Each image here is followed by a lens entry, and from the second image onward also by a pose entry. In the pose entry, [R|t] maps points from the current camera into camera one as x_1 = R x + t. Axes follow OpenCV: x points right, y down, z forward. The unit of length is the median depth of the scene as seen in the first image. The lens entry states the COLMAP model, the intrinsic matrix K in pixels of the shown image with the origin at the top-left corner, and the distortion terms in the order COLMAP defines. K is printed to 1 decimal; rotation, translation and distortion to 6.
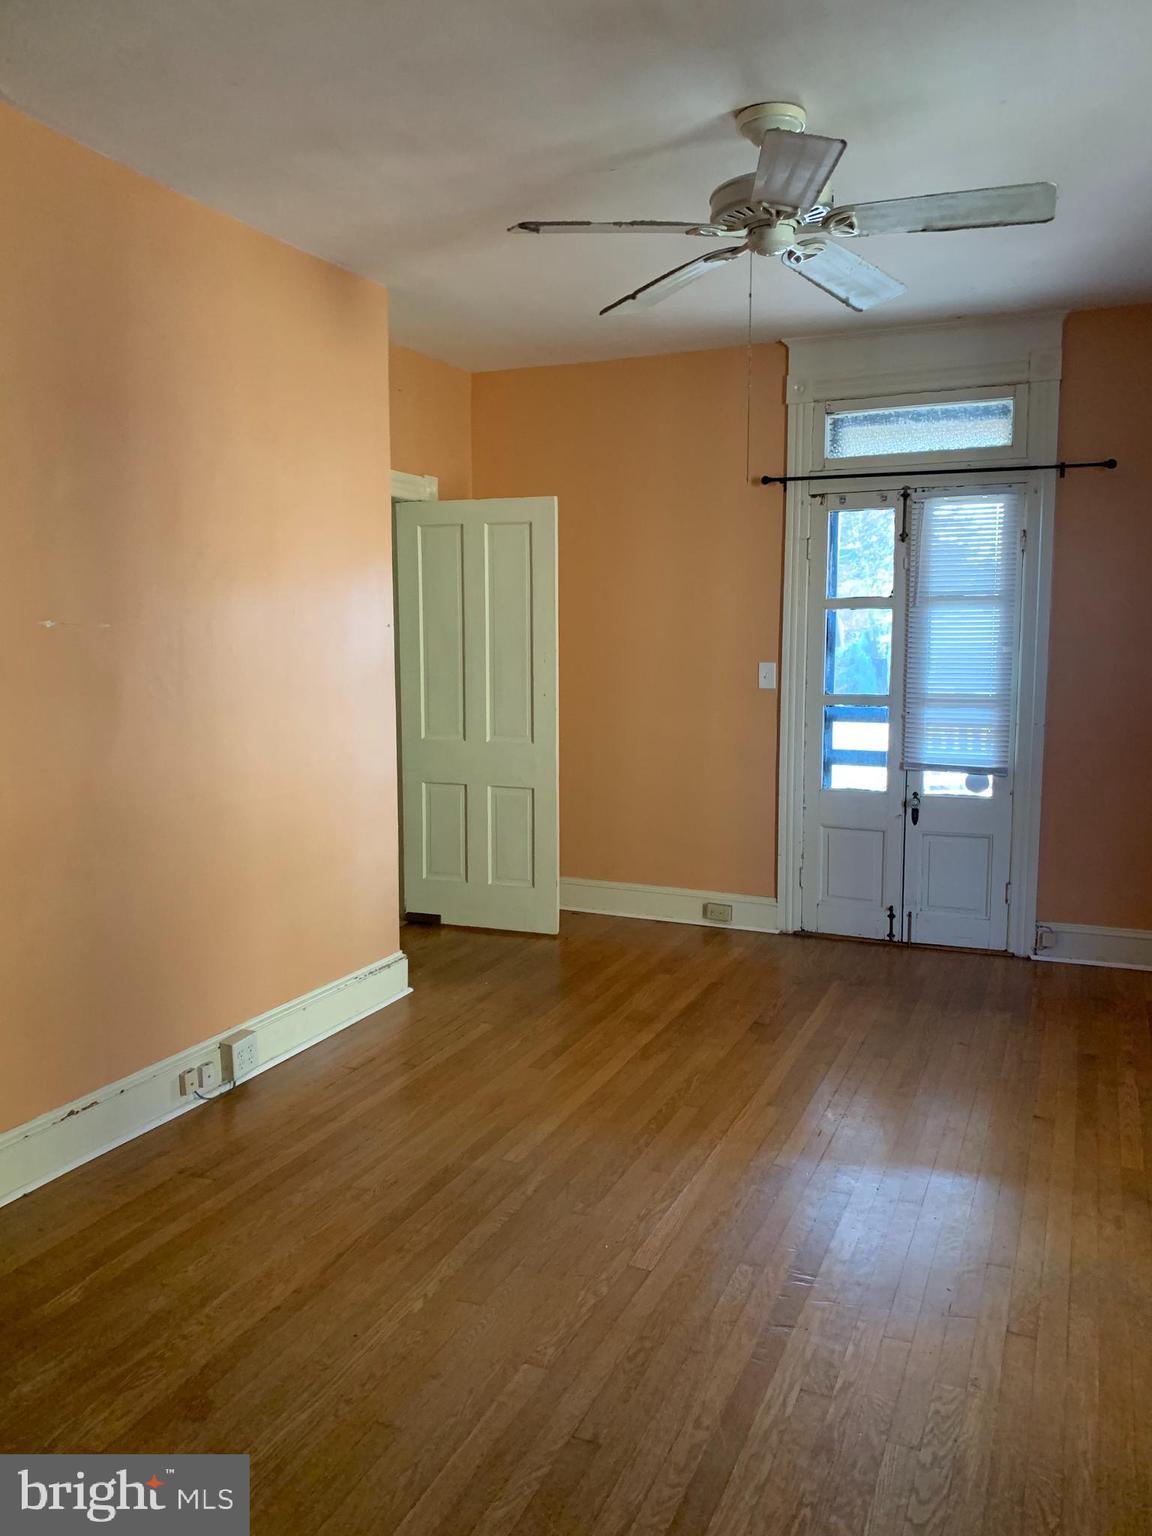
lens RADIAL K [[1171.7, 0, 573.7], [0, 1171.7, 759.2], [0, 0, 1]] dist [0.009138, -0.000898]
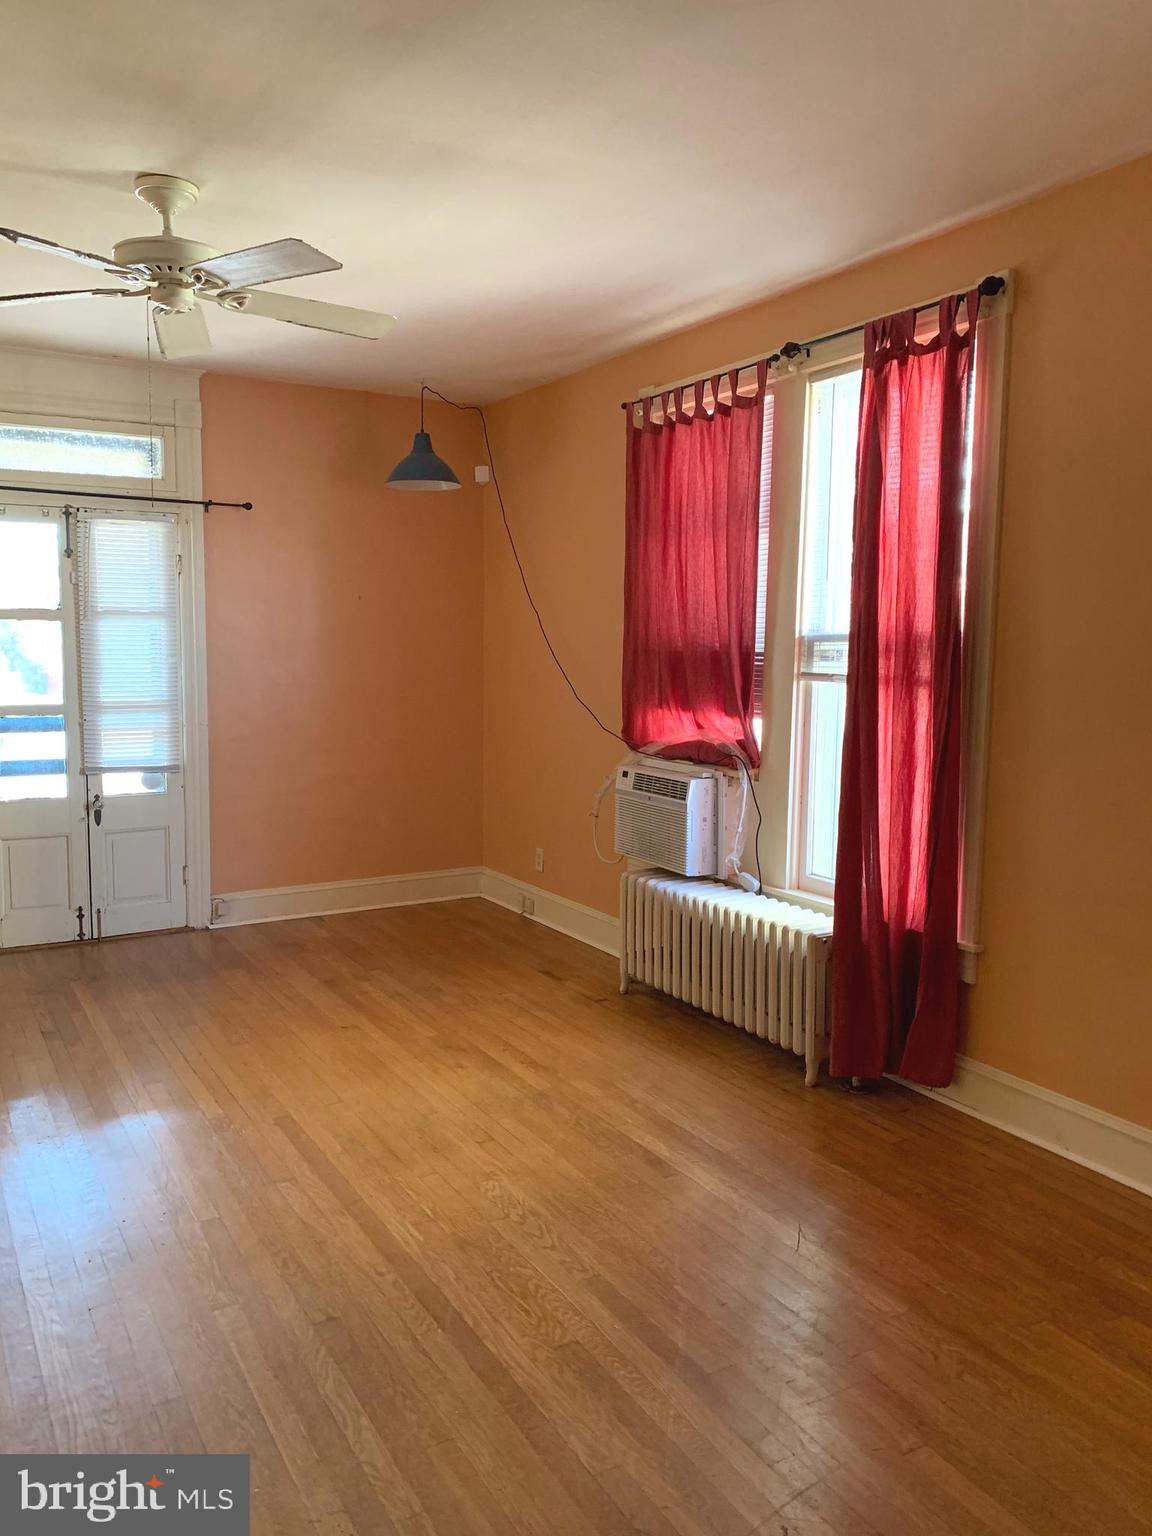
lens RADIAL K [[1171.7, 0, 573.7], [0, 1171.7, 759.2], [0, 0, 1]] dist [0.009138, -0.000898]
pose [[0.585206, -0.073724, 0.807526, -0.319814], [0.081208, 0.996180, 0.032097, -0.003022], [-0.806808, 0.046794, 0.588958, 0.027848]]
